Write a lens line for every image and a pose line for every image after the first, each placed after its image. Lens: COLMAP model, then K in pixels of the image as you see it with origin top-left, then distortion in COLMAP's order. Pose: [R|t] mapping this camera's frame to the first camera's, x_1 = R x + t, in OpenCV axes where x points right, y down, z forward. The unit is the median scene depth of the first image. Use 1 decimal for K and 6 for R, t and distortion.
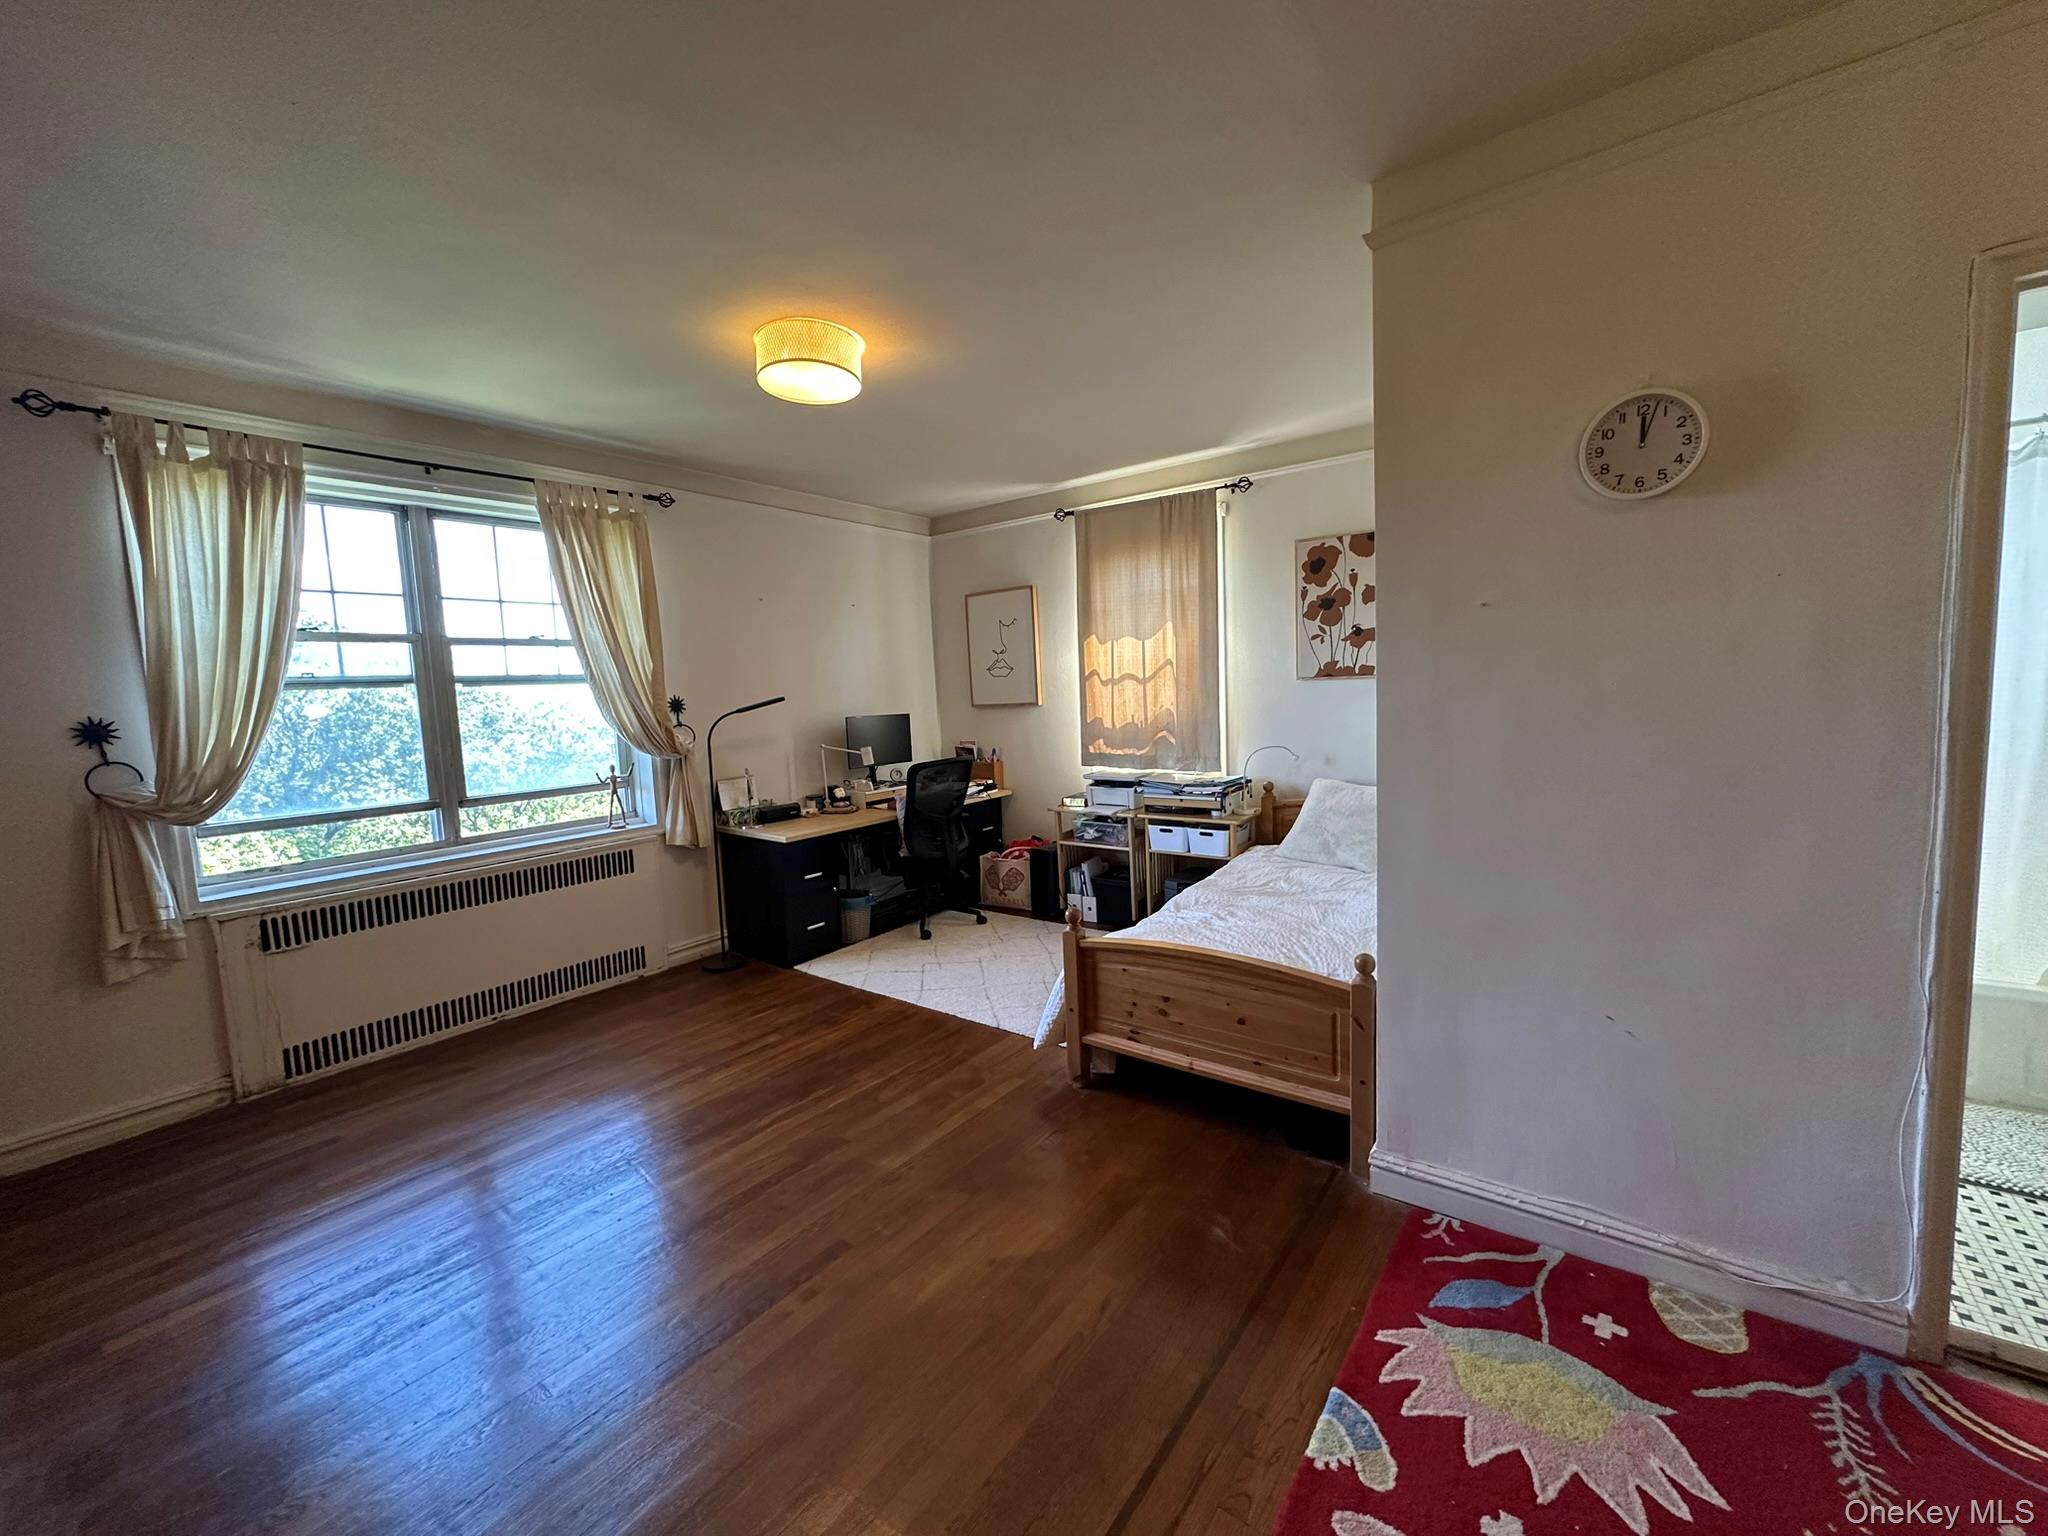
lens RADIAL K [[828.3, 0, 1025.1], [0, 828.3, 765.7], [0, 0, 1]] dist [-0.006487, 0.000184]
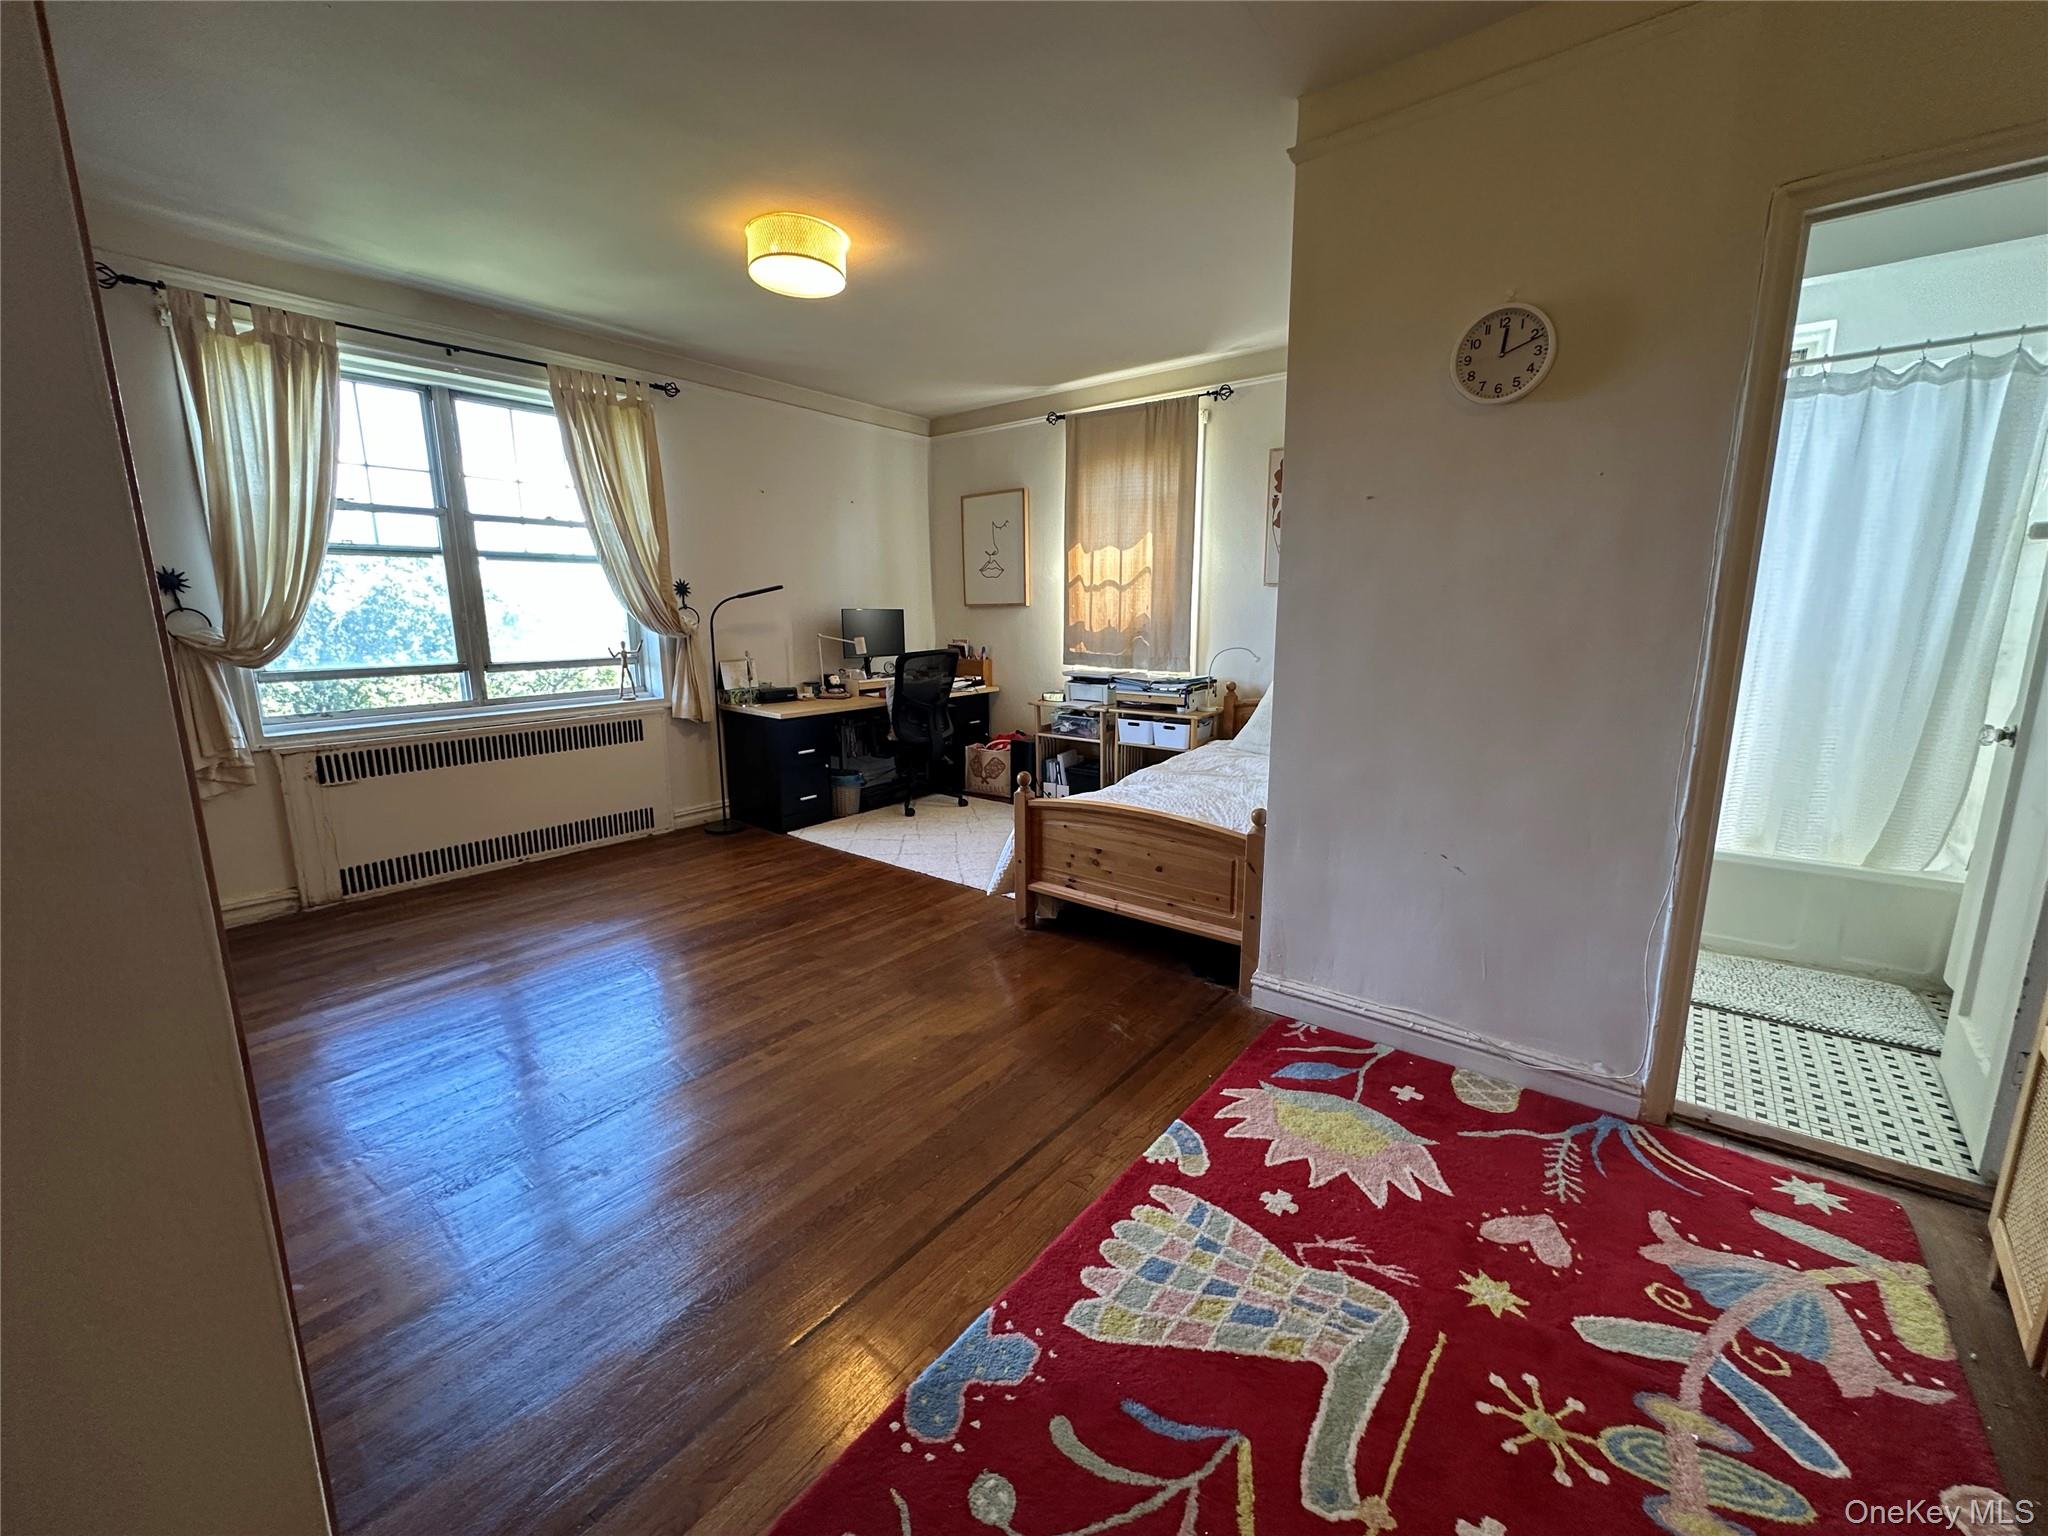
lens RADIAL K [[828.3, 0, 1024.0], [0, 828.3, 768.5], [0, 0, 1]] dist [-0.006487, 0.000184]
pose [[0.998998, 0.040665, -0.018673, 0.078698], [-0.038658, 0.994479, 0.097560, 0.056799], [0.022537, -0.096740, 0.995054, -0.124008]]
